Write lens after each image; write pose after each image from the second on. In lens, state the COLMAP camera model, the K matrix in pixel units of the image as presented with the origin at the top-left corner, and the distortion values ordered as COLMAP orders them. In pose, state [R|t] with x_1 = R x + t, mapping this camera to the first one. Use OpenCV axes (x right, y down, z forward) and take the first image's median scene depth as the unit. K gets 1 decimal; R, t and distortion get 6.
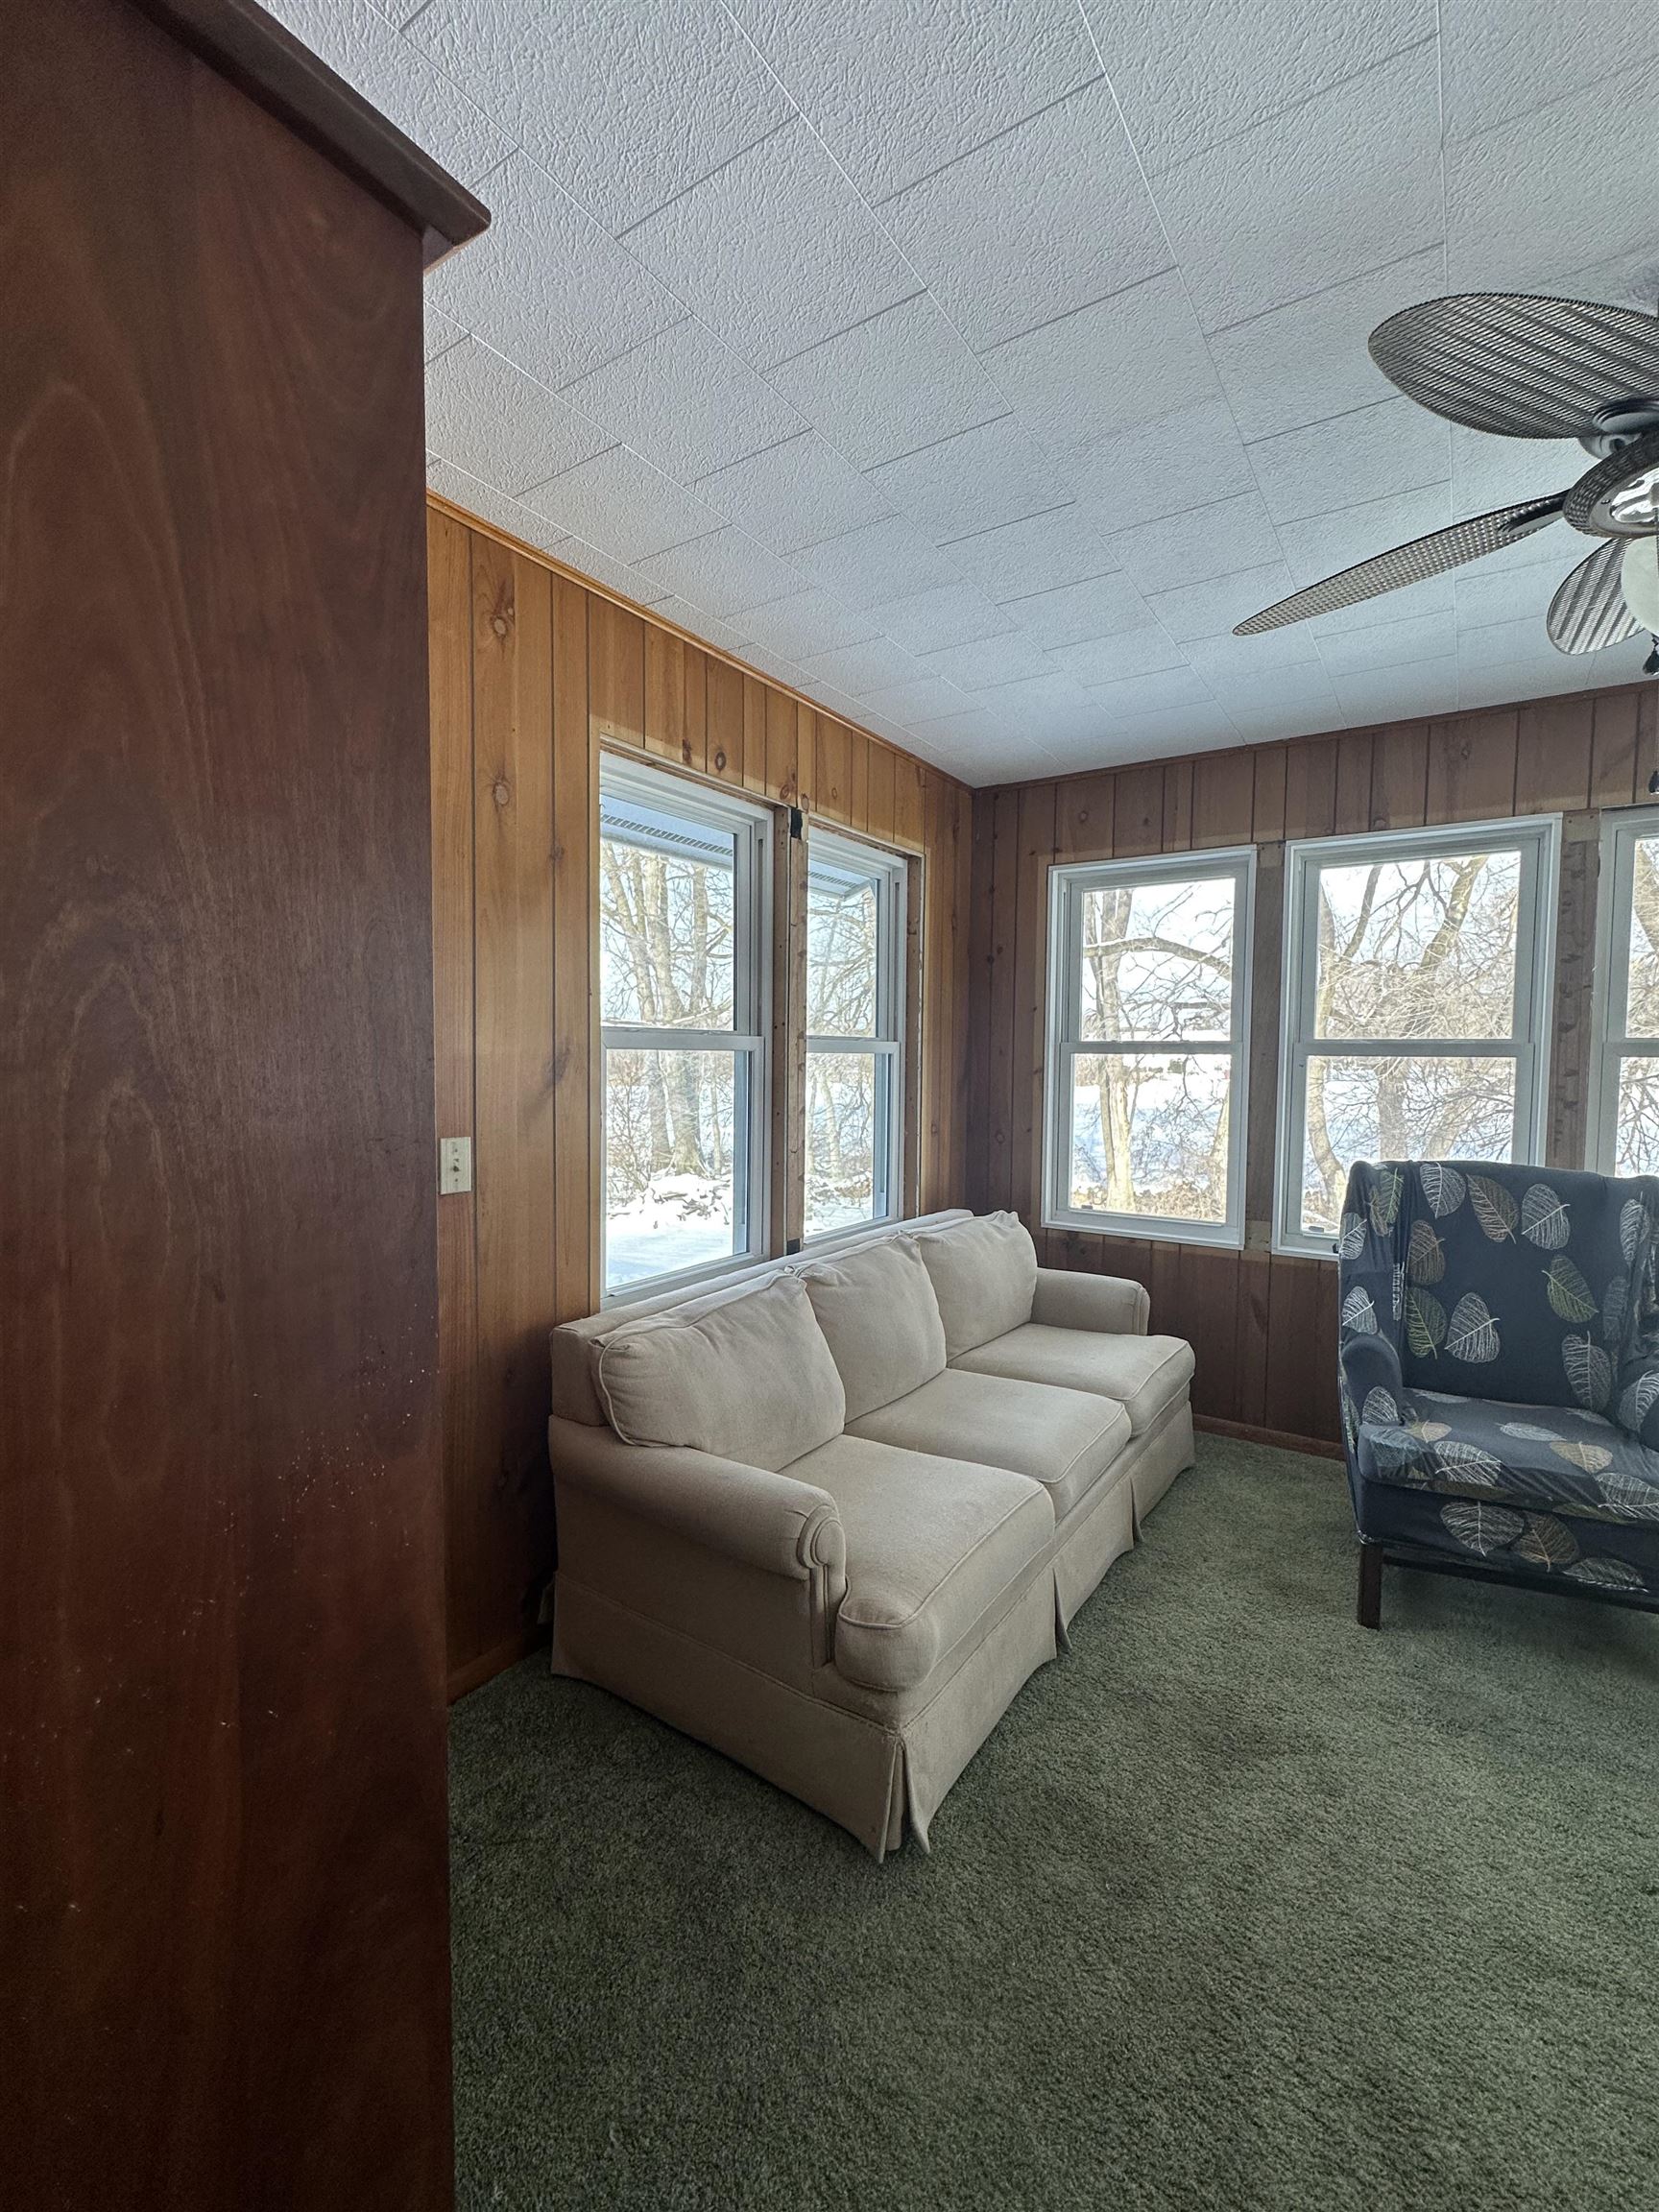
lens RADIAL K [[955.2, 0, 829.5], [0, 955.2, 1106.0], [0, 0, 1]] dist [-0.000703, -0.000055]
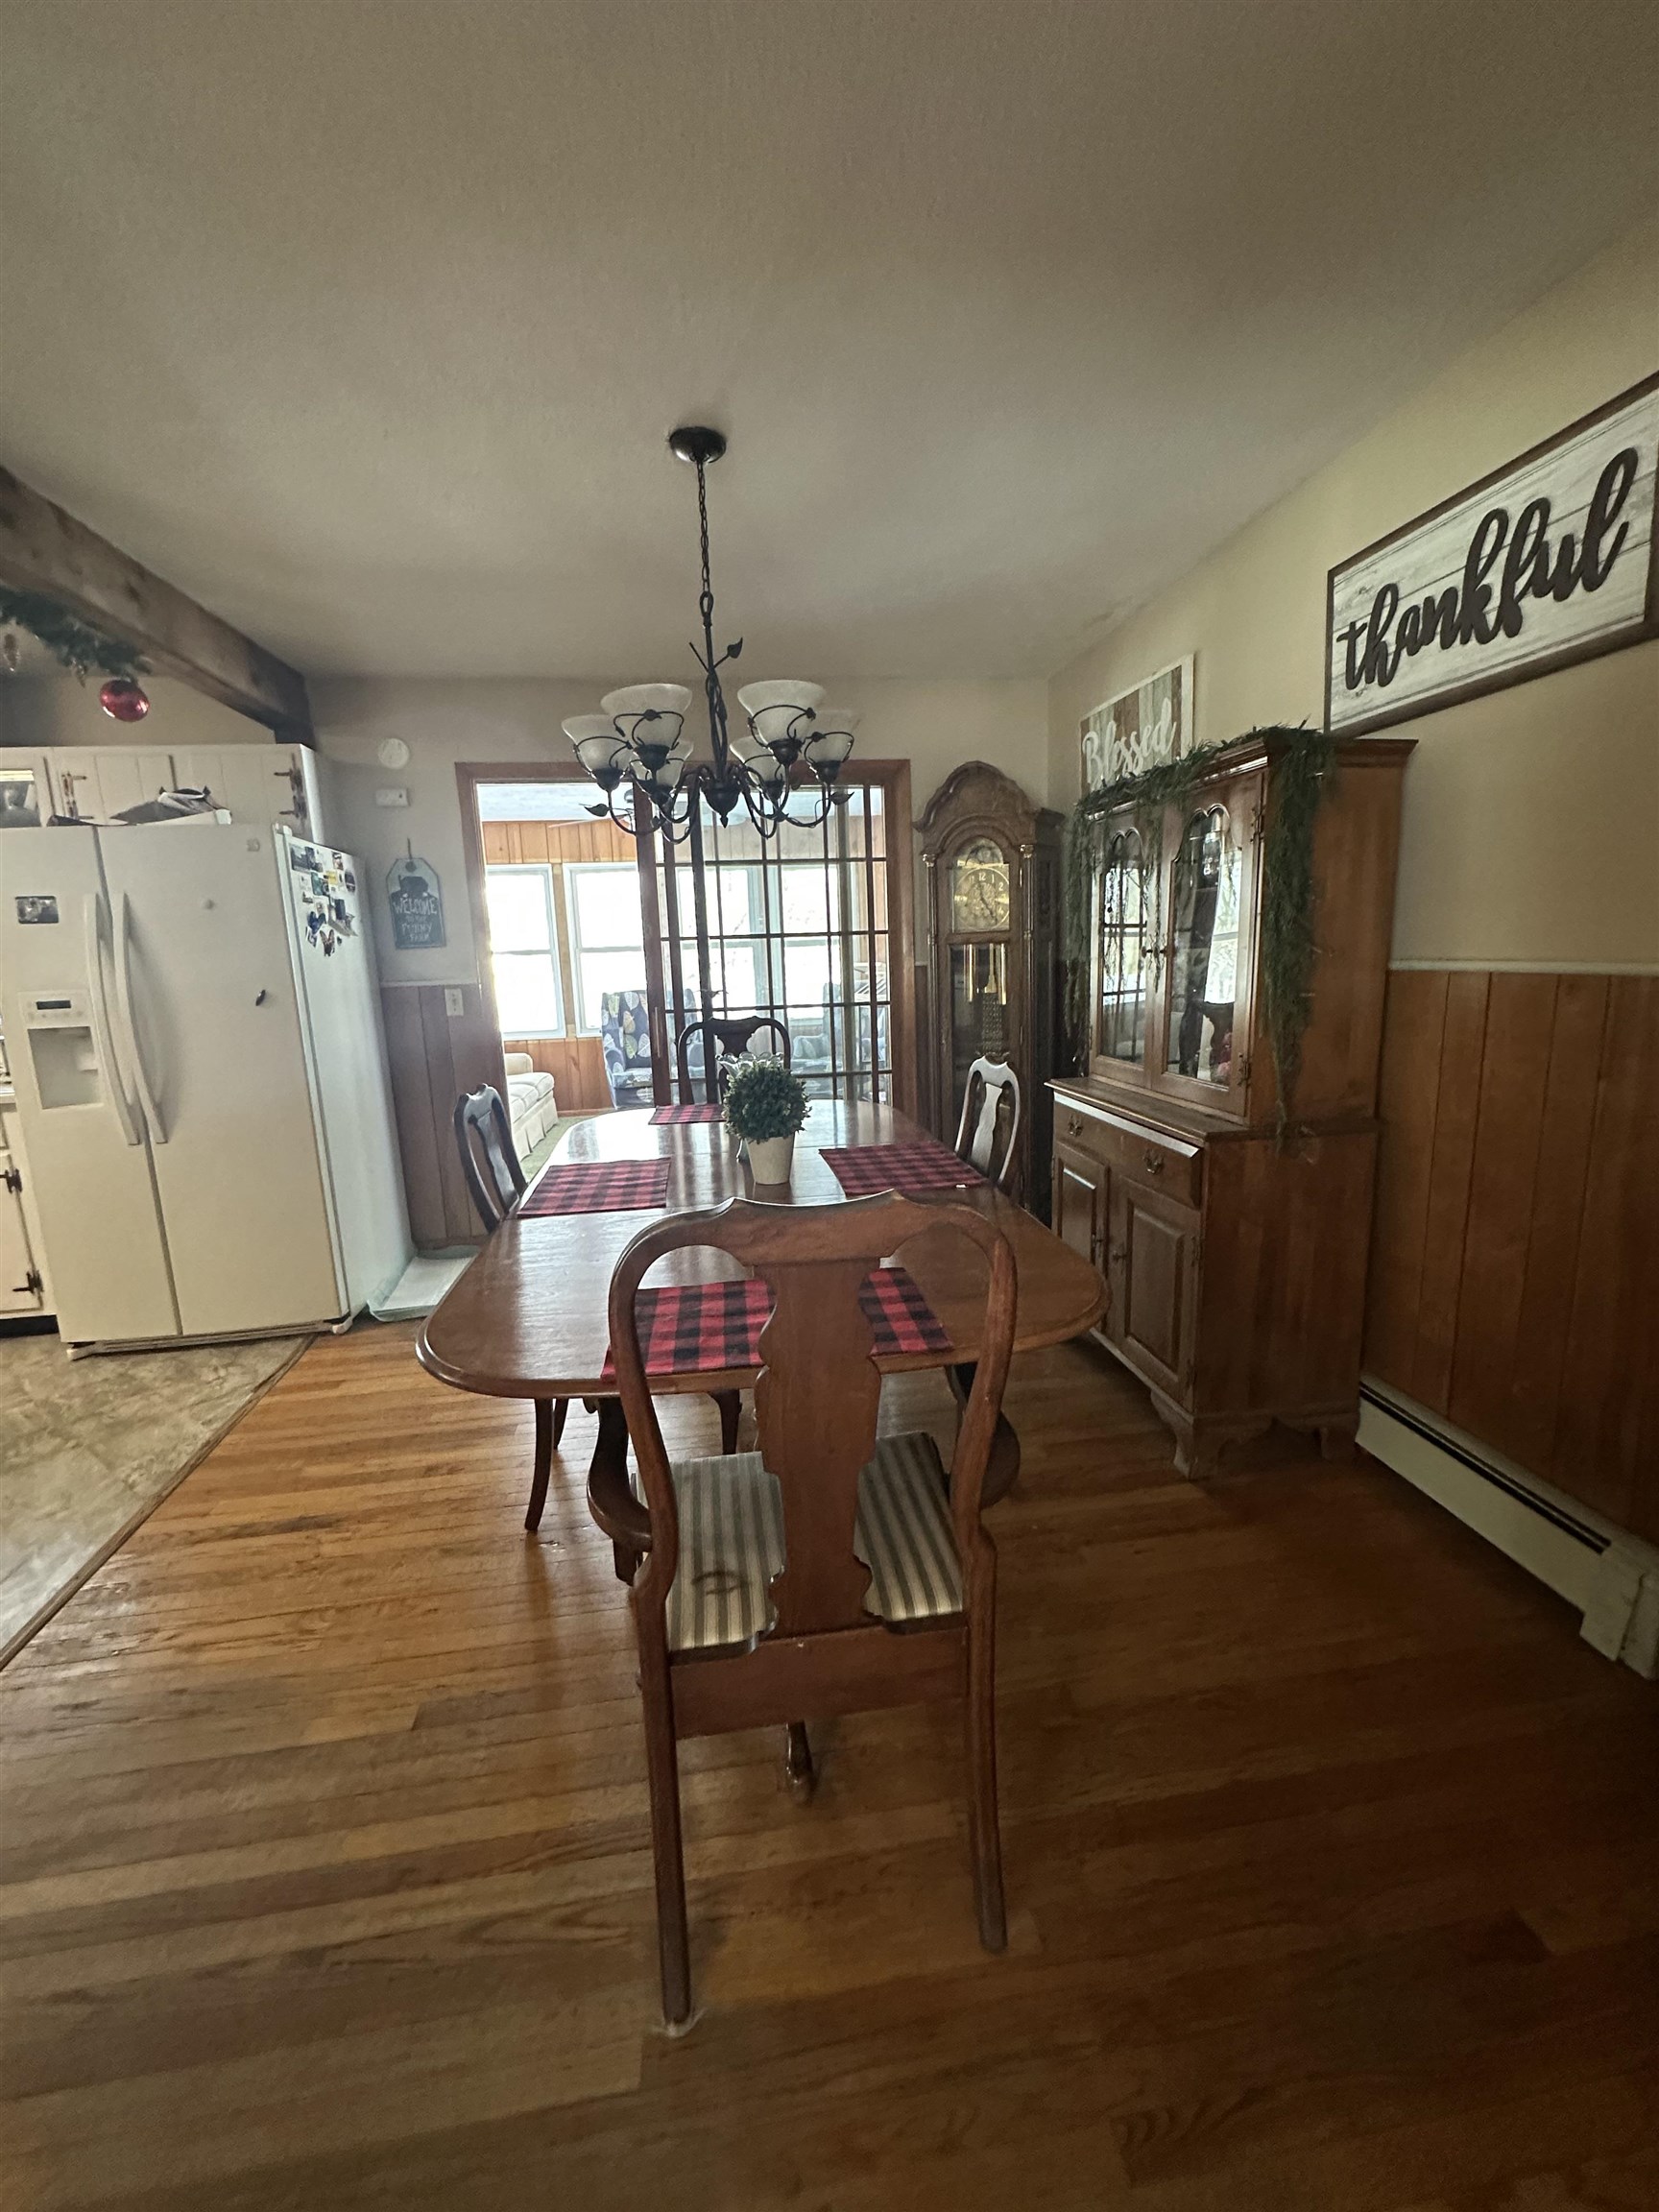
lens RADIAL K [[882.6, 0, 829.5], [0, 882.6, 1106.0], [0, 0, 1]] dist [-0.001171, 0.000465]
pose [[0.737468, -0.153045, 0.657814, -0.681685], [0.077946, 0.986765, 0.142194, 0.073576], [-0.670870, -0.053589, 0.739636, -1.322276]]
